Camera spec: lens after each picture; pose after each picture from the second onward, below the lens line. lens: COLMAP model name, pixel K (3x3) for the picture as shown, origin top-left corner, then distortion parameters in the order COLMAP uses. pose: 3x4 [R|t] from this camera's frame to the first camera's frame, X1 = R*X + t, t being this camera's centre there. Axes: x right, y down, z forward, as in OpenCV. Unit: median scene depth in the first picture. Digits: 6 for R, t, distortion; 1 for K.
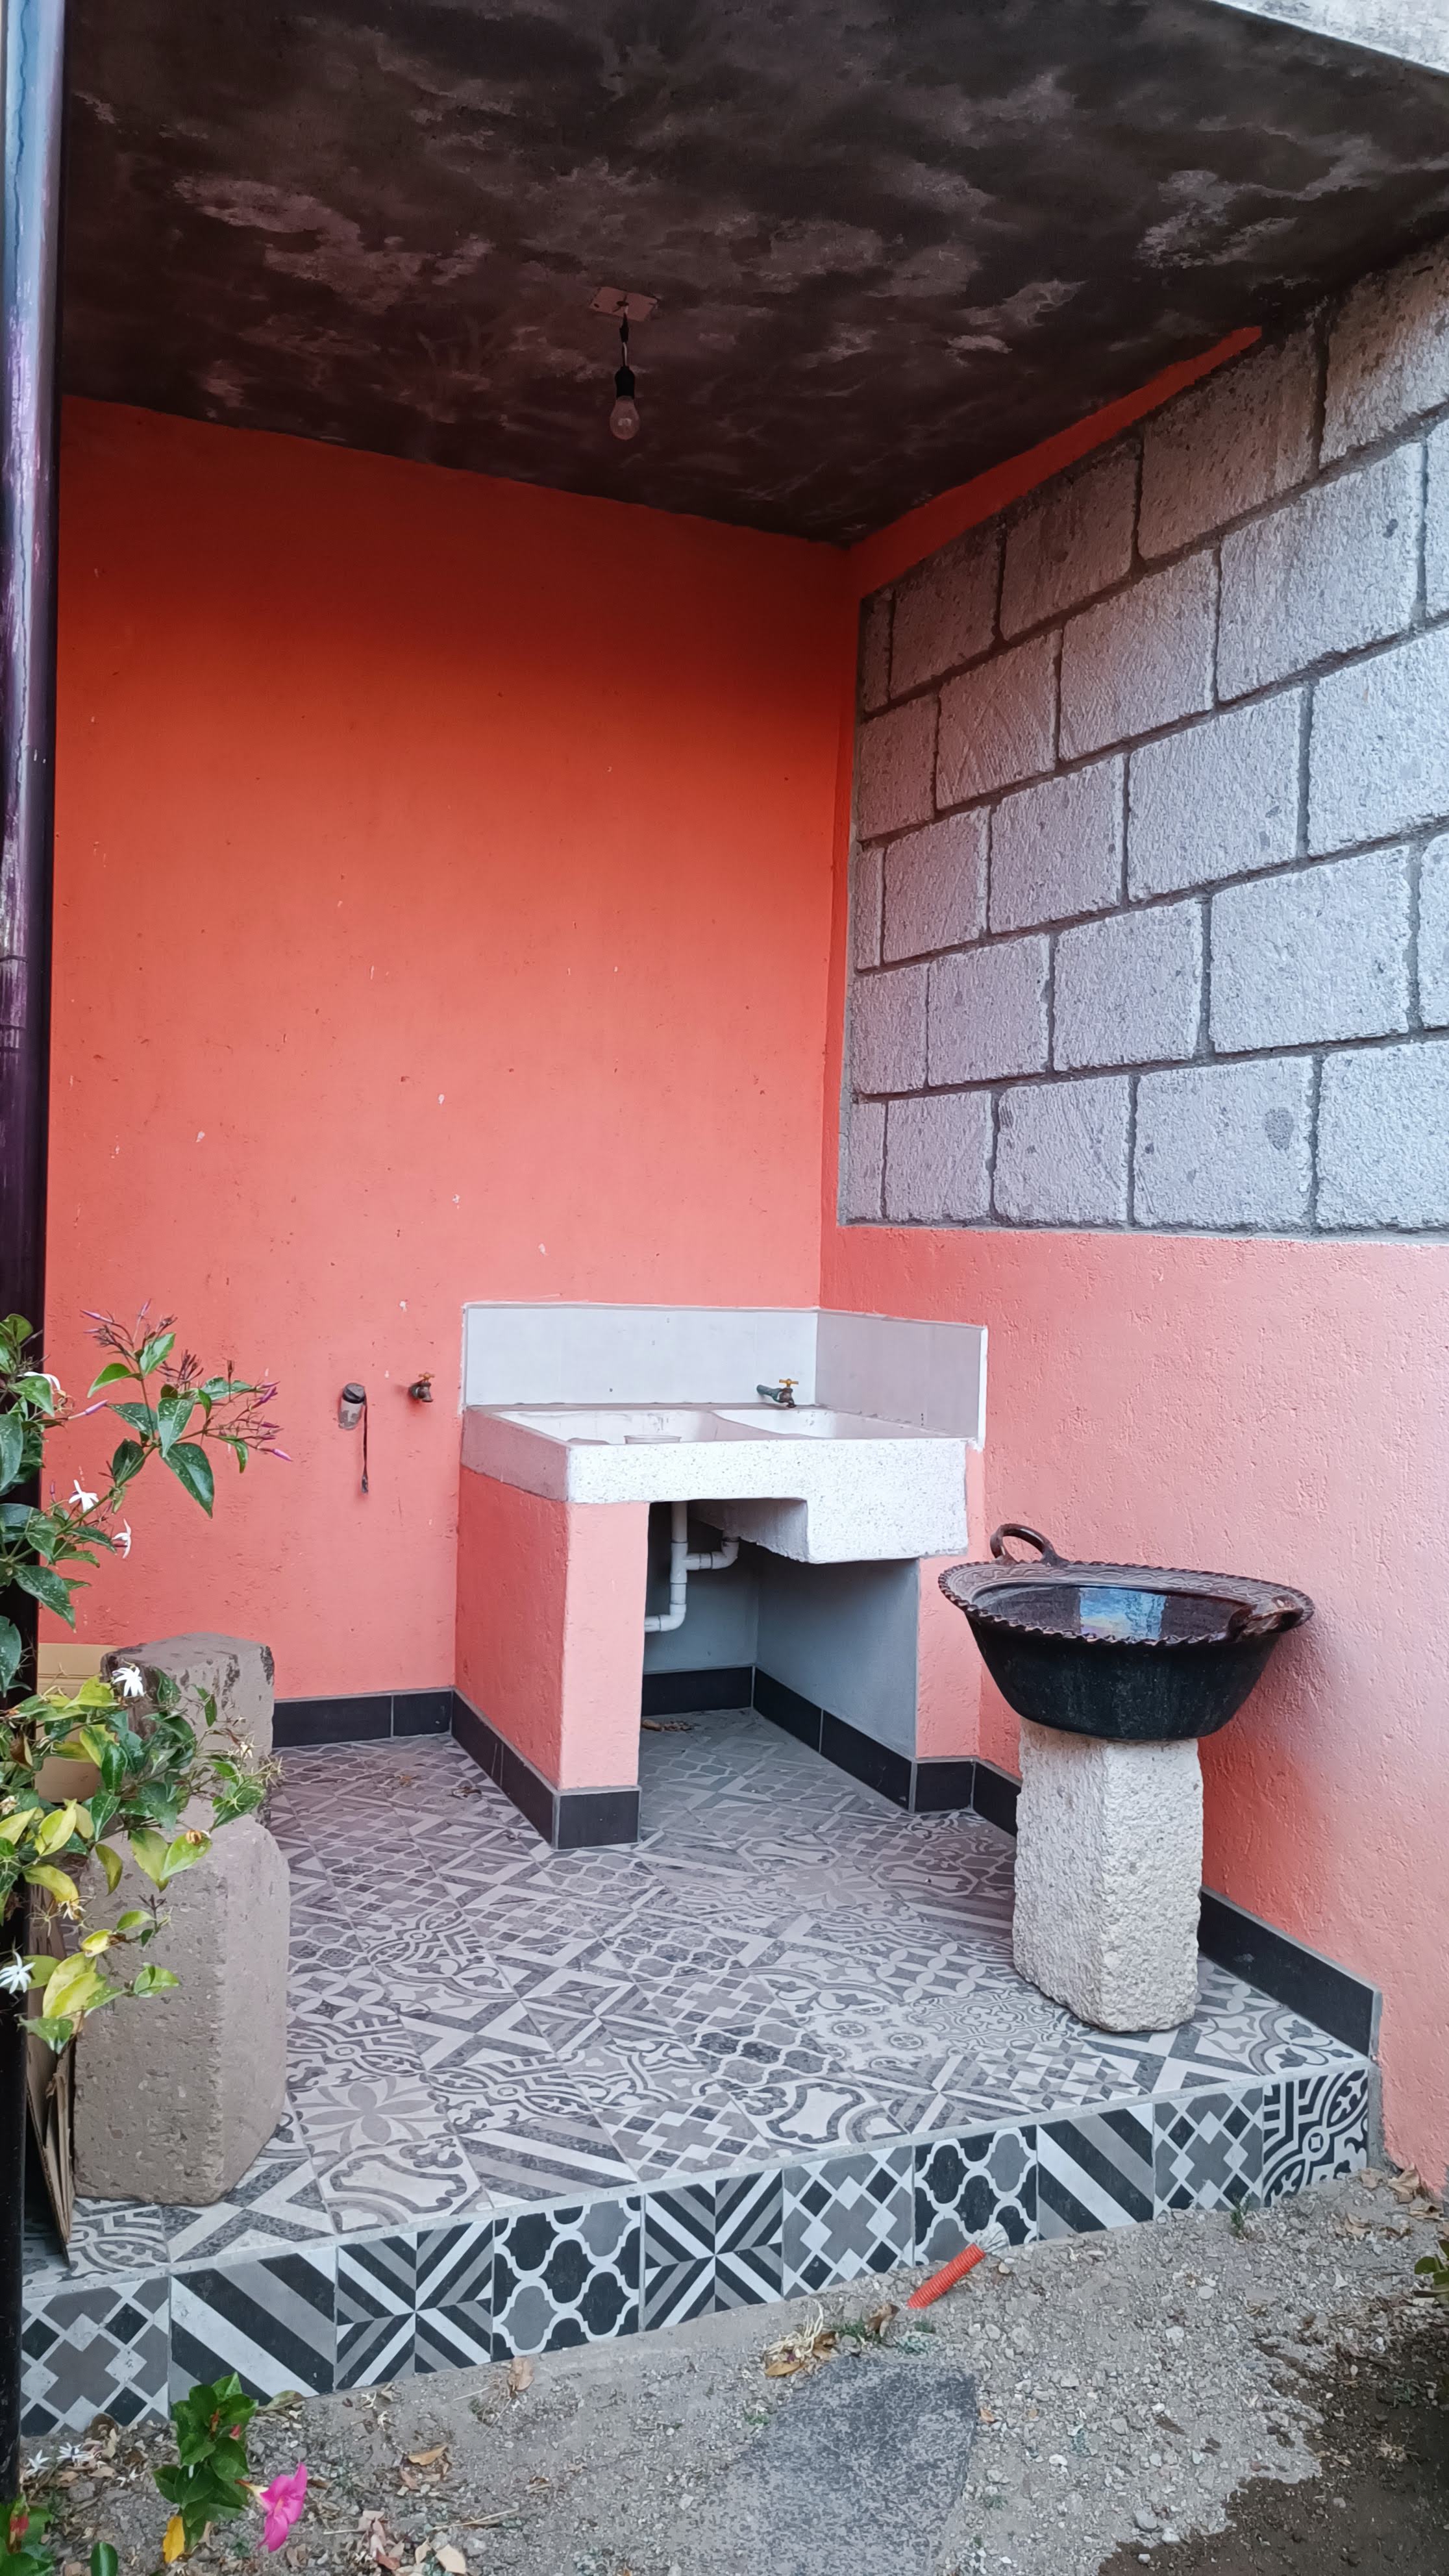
lens RADIAL K [[1872.8, 0, 724.5], [0, 1872.8, 1288.0], [0, 0, 1]] dist [0.023805, -0.003281]
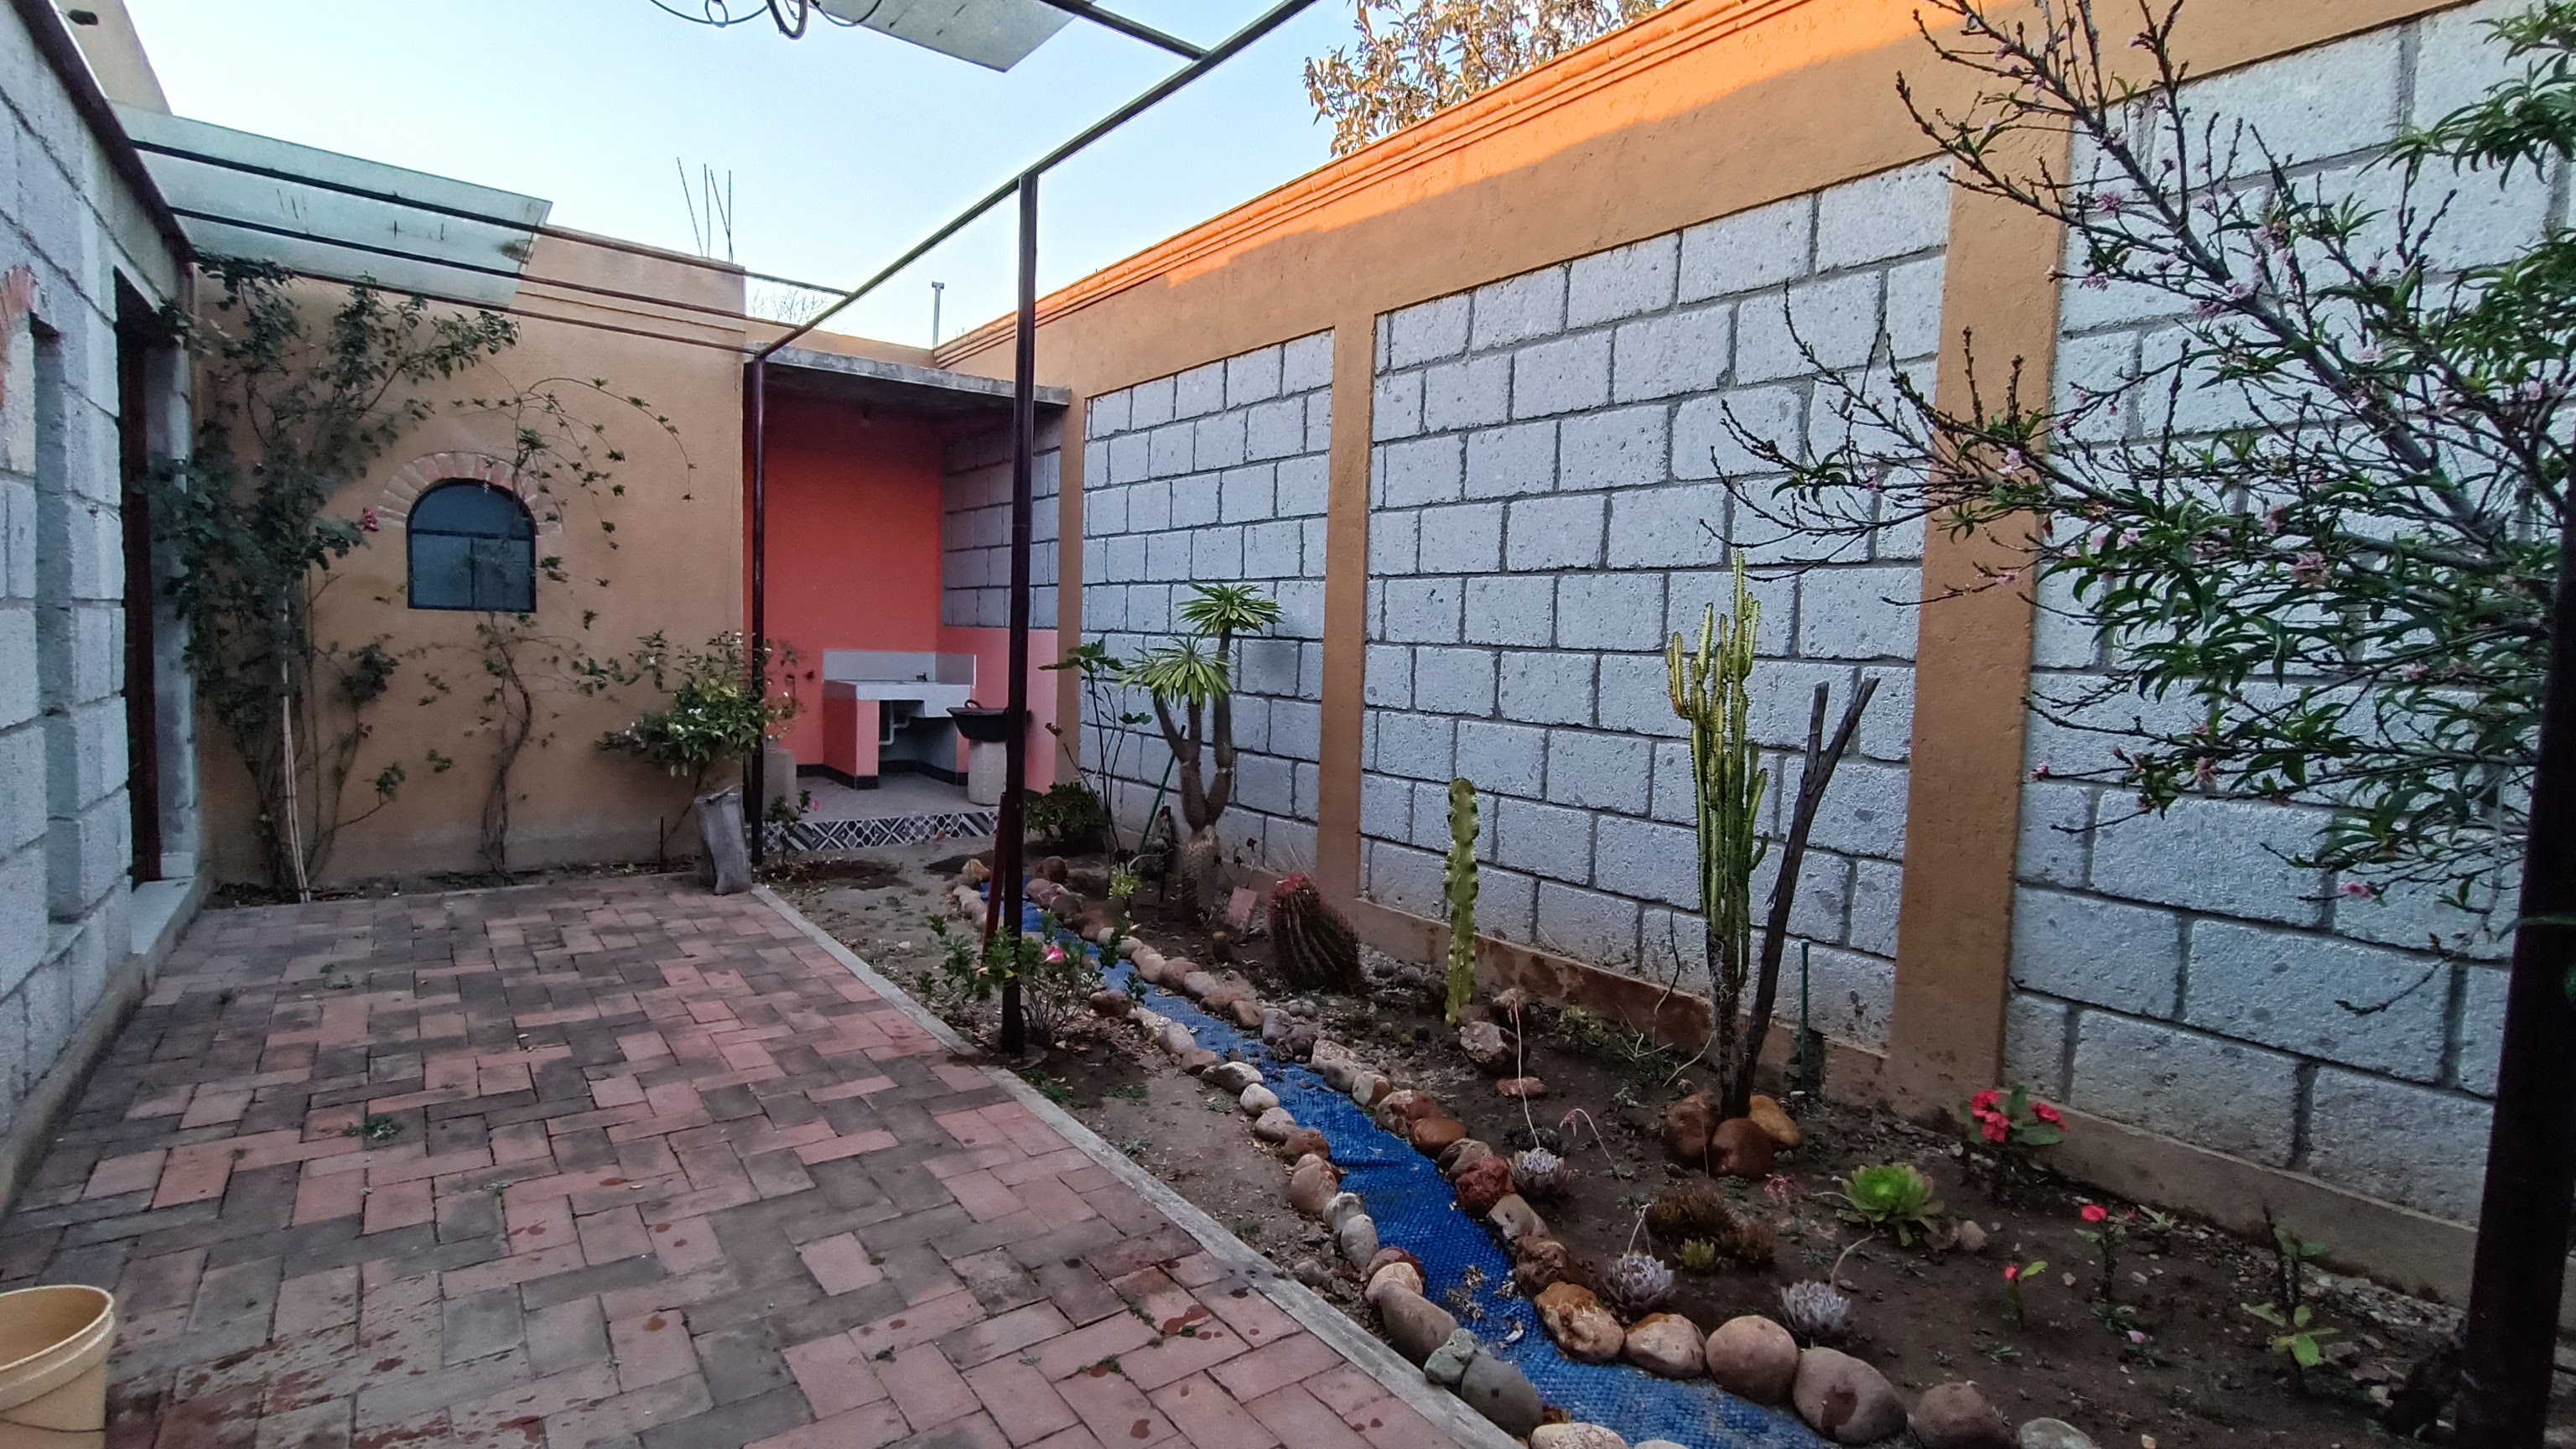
lens RADIAL K [[1170.3, 0, 1288.0], [0, 1170.3, 724.5], [0, 0, 1]] dist [-0.002563, 0.000960]
pose [[0.964846, -0.019122, 0.262120, 0.129209], [0.004786, 0.998463, 0.055222, 0.034887], [-0.262773, -0.052026, 0.963454, -1.431519]]
